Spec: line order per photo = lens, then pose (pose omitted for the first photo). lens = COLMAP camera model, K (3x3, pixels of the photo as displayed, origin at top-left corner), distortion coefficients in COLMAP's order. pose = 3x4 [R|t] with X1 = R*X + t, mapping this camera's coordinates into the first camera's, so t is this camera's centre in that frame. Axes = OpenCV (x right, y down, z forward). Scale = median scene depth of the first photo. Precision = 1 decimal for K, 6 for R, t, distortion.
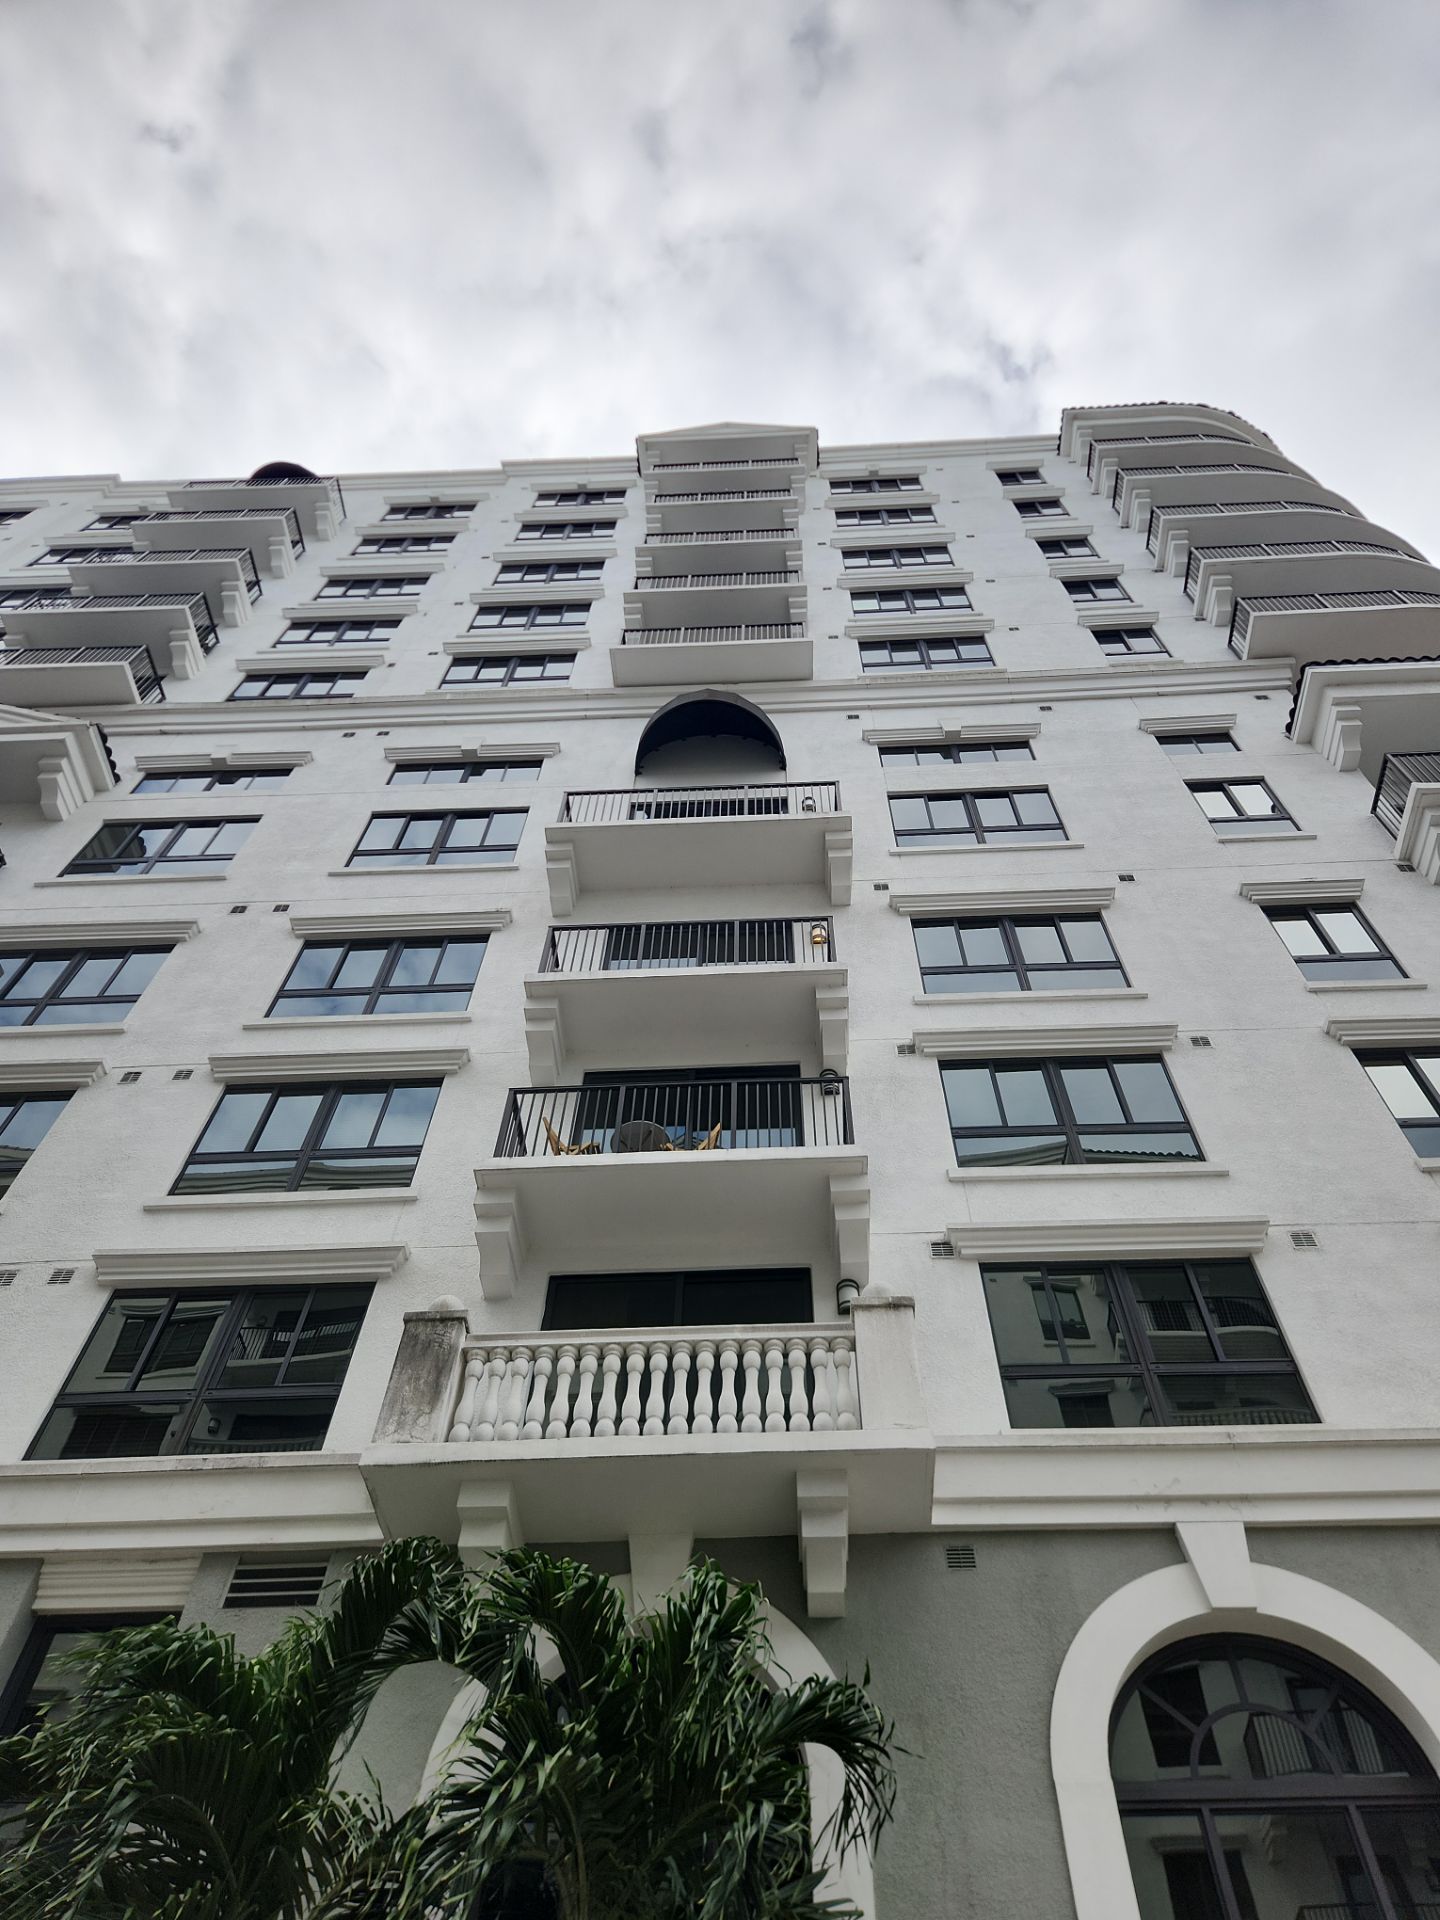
lens RADIAL K [[1366.2, 0, 721.5], [0, 1366.2, 1160.5], [0, 0, 1]] dist [0.003191, -0.001390]
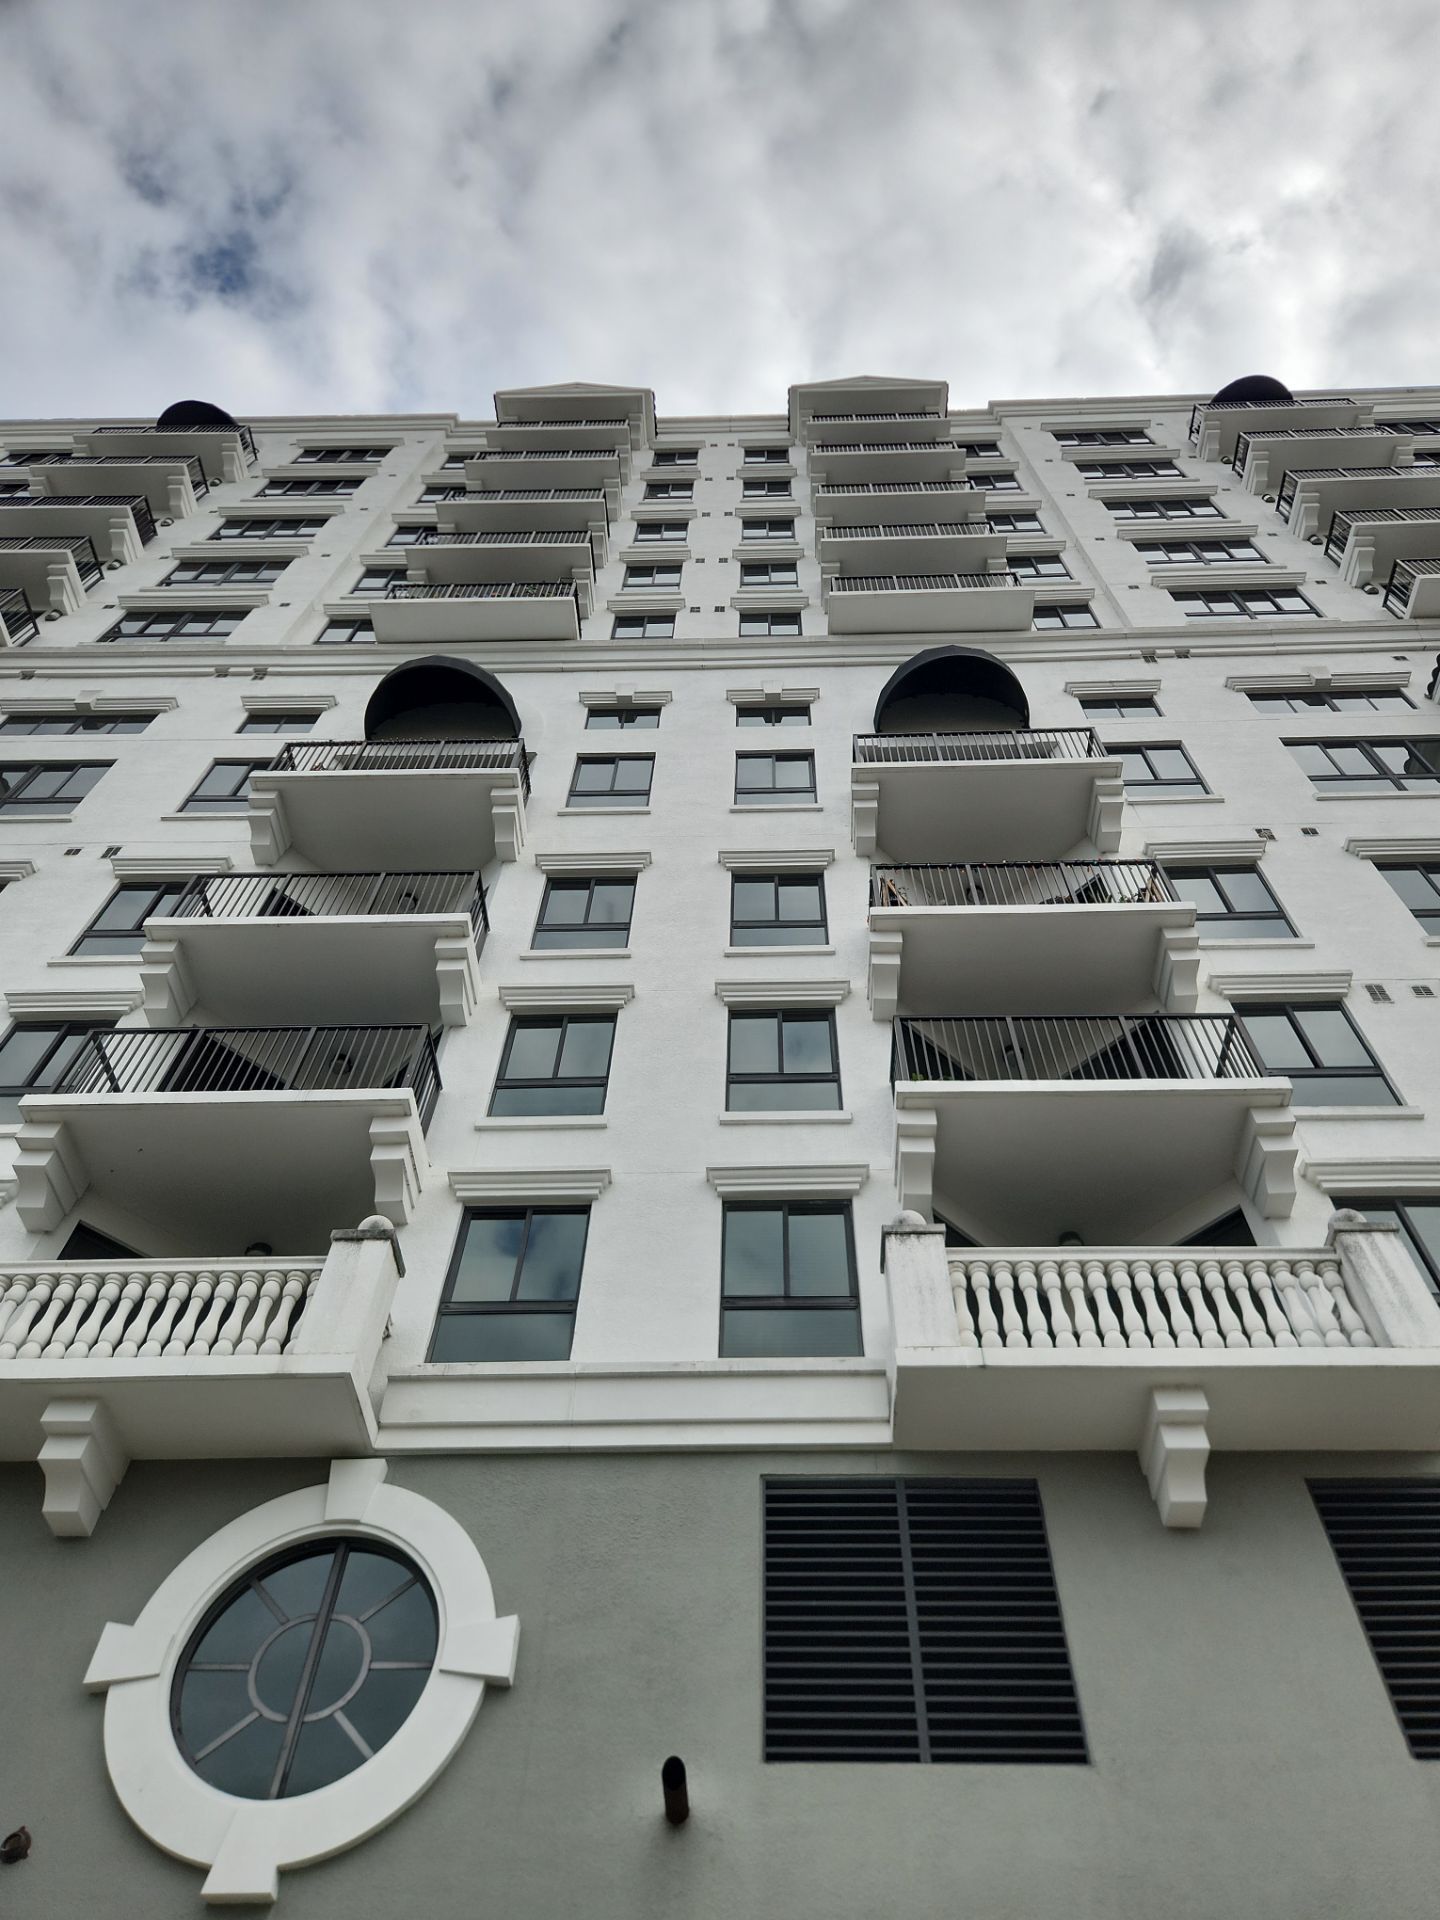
lens RADIAL K [[1292.1, 0, 729.6], [0, 1292.1, 1175.8], [0, 0, 1]] dist [0.004992, 0.003043]
pose [[0.999516, 0.018017, 0.025375, 0.253662], [-0.019408, 0.998260, 0.055689, -0.005450], [-0.024328, -0.056154, 0.998126, -0.013346]]
